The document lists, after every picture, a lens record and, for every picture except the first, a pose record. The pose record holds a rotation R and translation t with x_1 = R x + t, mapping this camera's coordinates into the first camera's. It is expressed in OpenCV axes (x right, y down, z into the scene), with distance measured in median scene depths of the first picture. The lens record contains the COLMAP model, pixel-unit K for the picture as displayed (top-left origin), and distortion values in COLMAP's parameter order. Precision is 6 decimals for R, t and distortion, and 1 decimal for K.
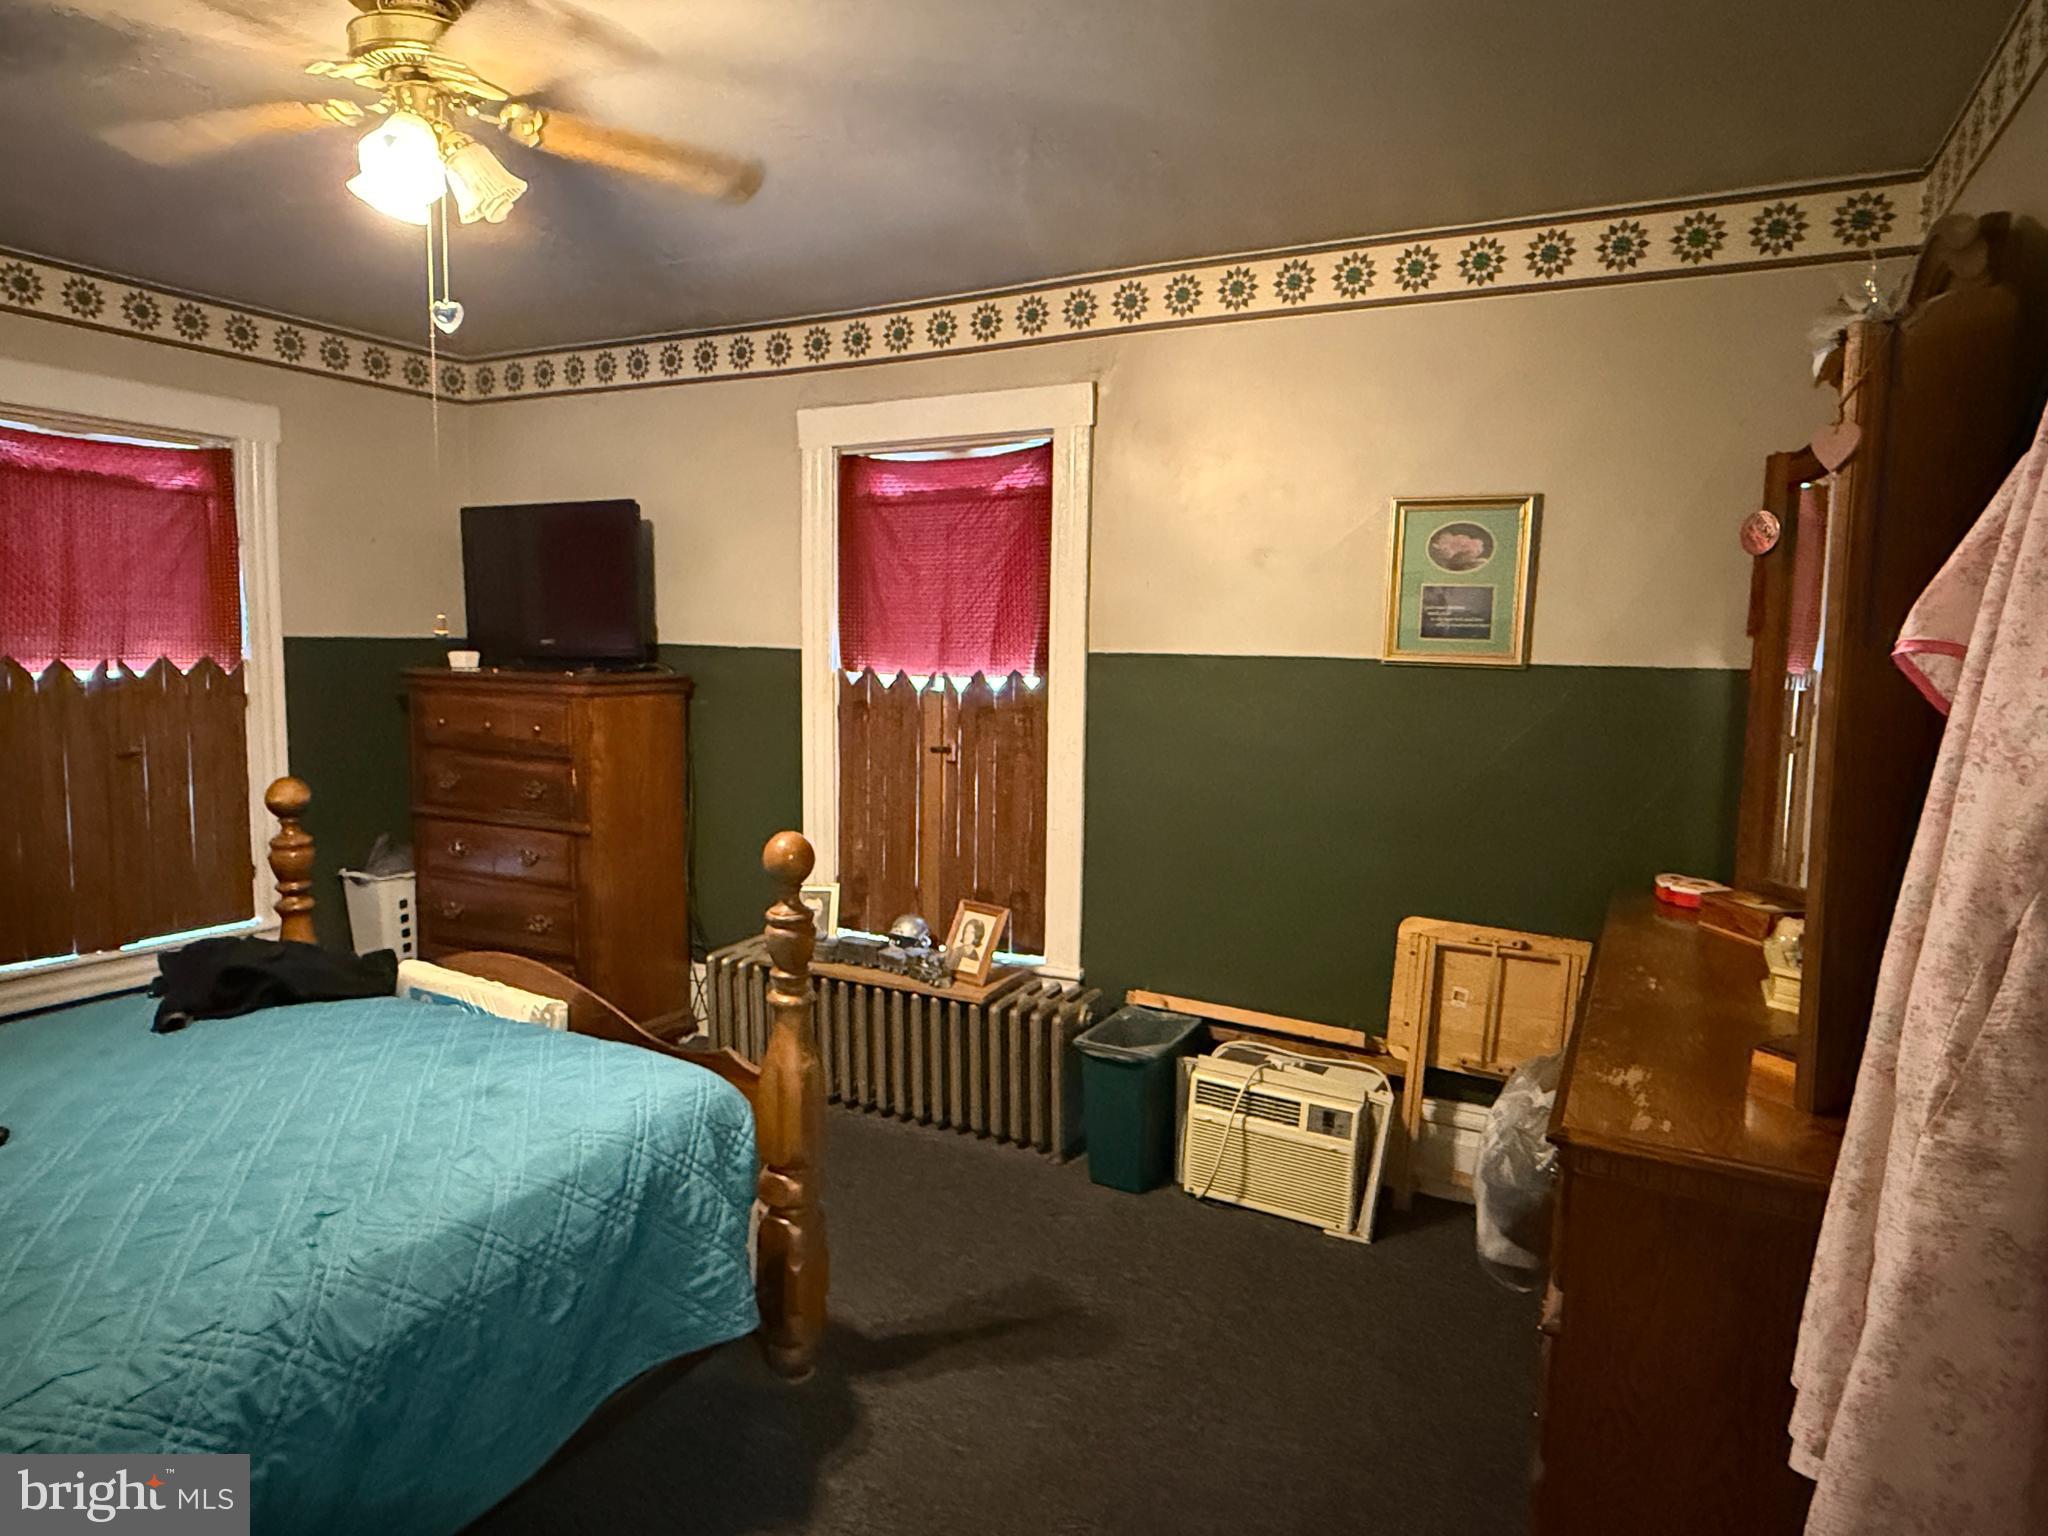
lens RADIAL K [[1232.3, 0, 1024.0], [0, 1232.3, 768.0], [0, 0, 1]] dist [-0.000542, 0.000878]
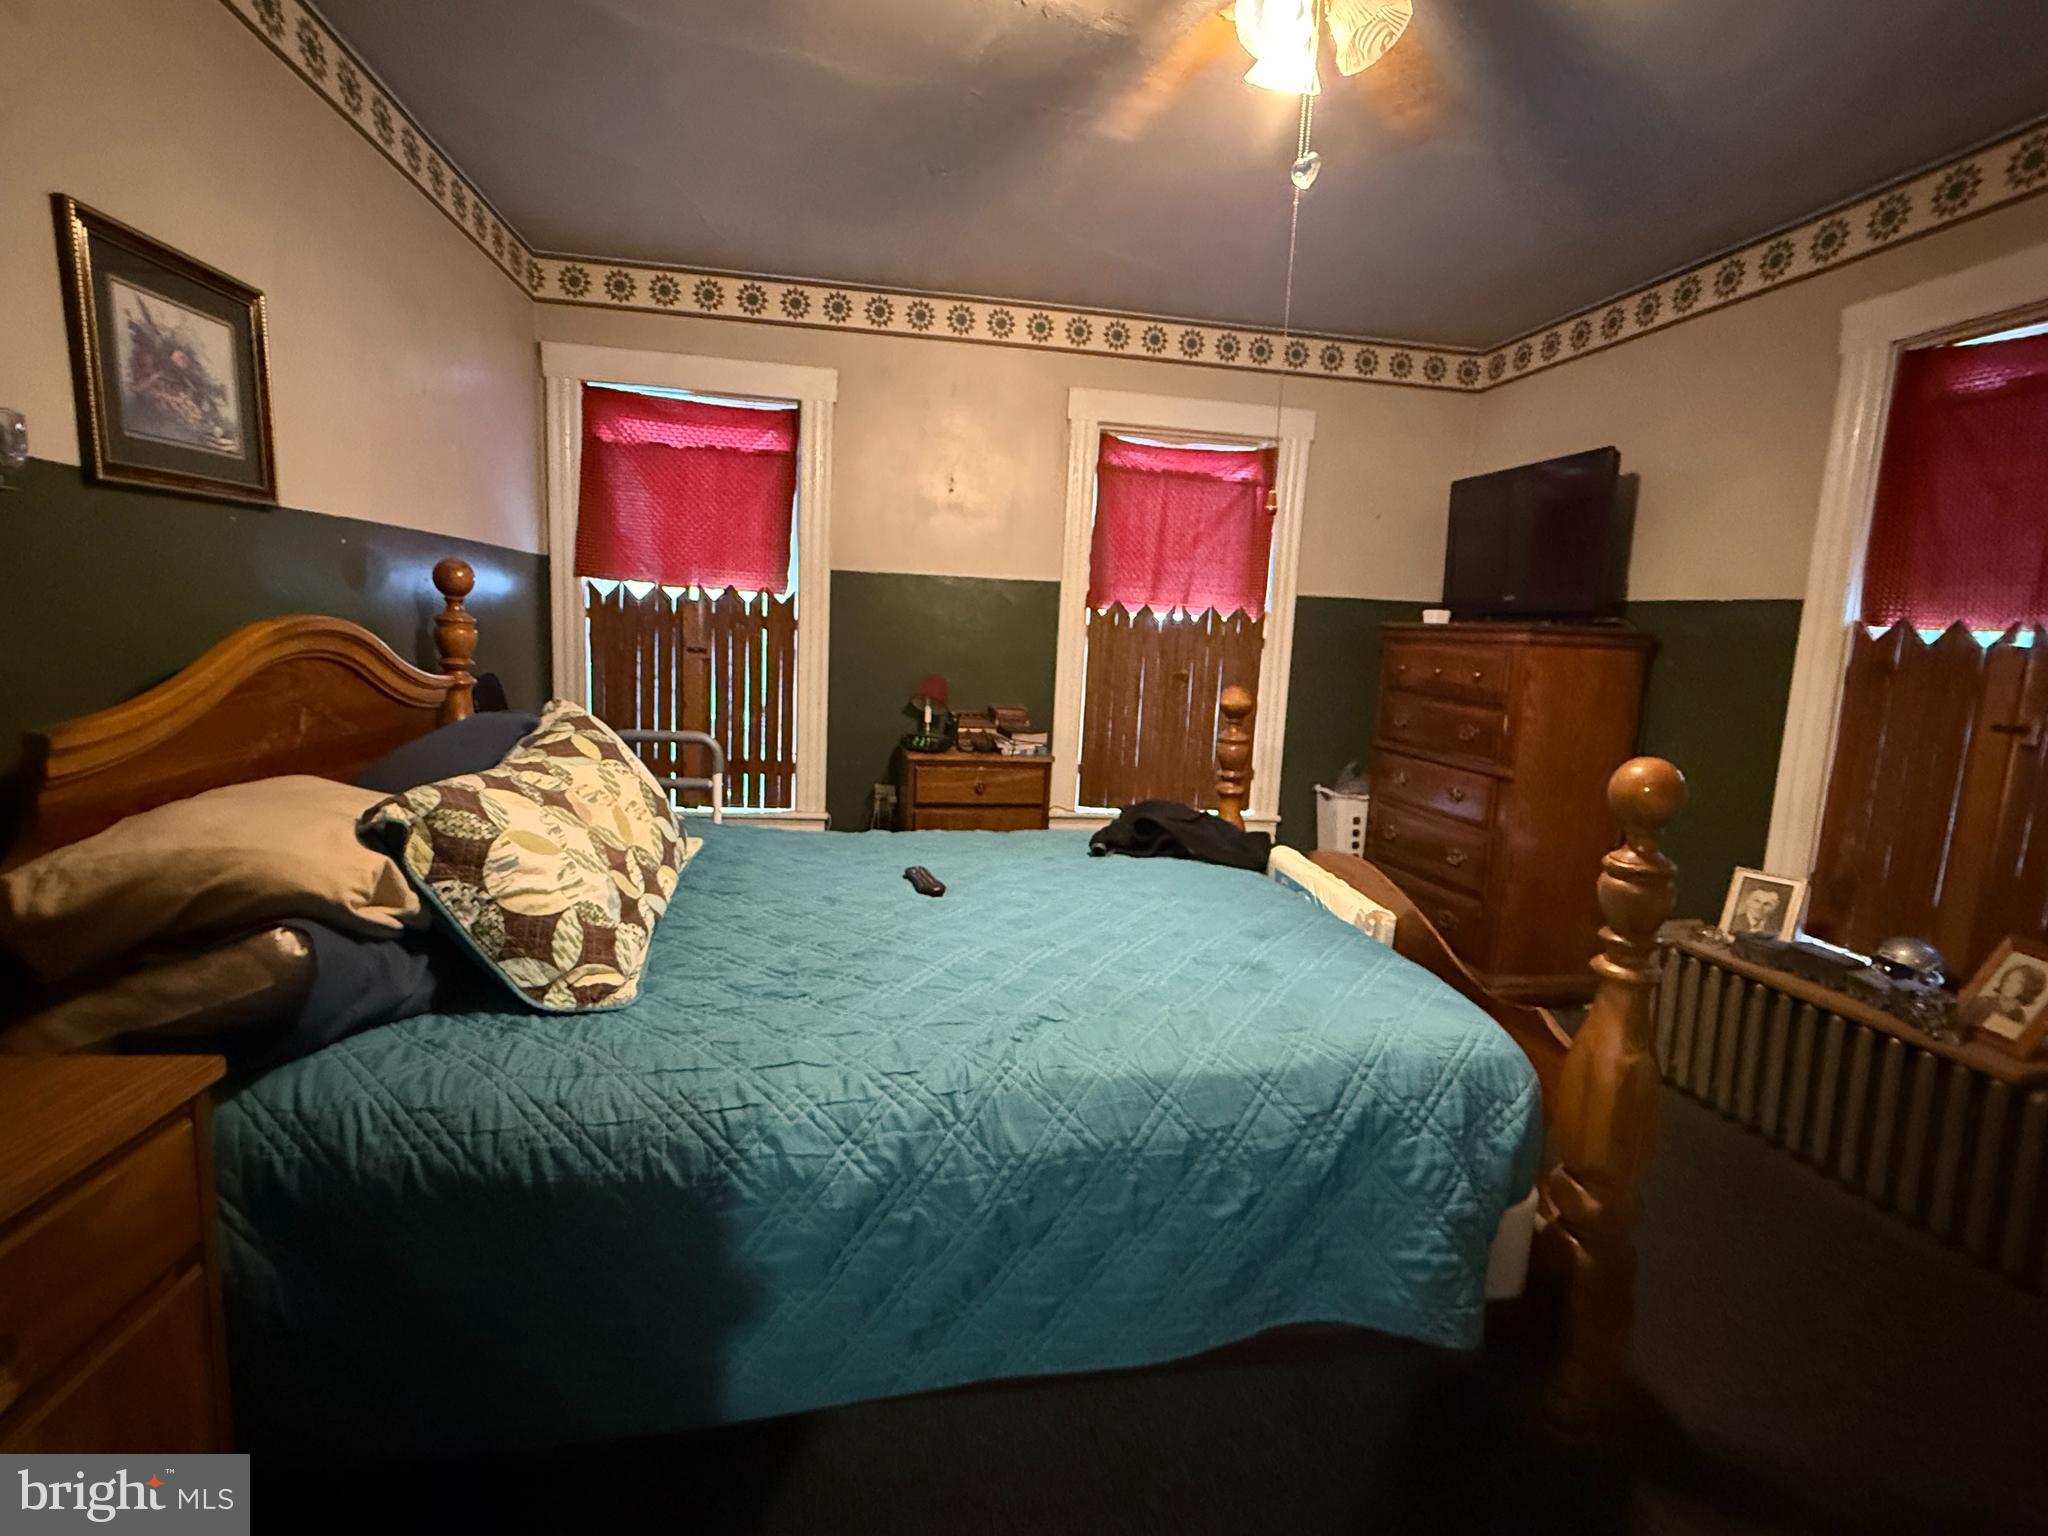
lens RADIAL K [[956.8, 0, 1024.0], [0, 956.8, 768.0], [0, 0, 1]] dist [-0.000414, 0.000317]
pose [[0.609774, 0.125496, -0.782576, 0.024406], [-0.115464, 0.990917, 0.068938, 0.039453], [0.784119, 0.048323, 0.618726, 0.204257]]
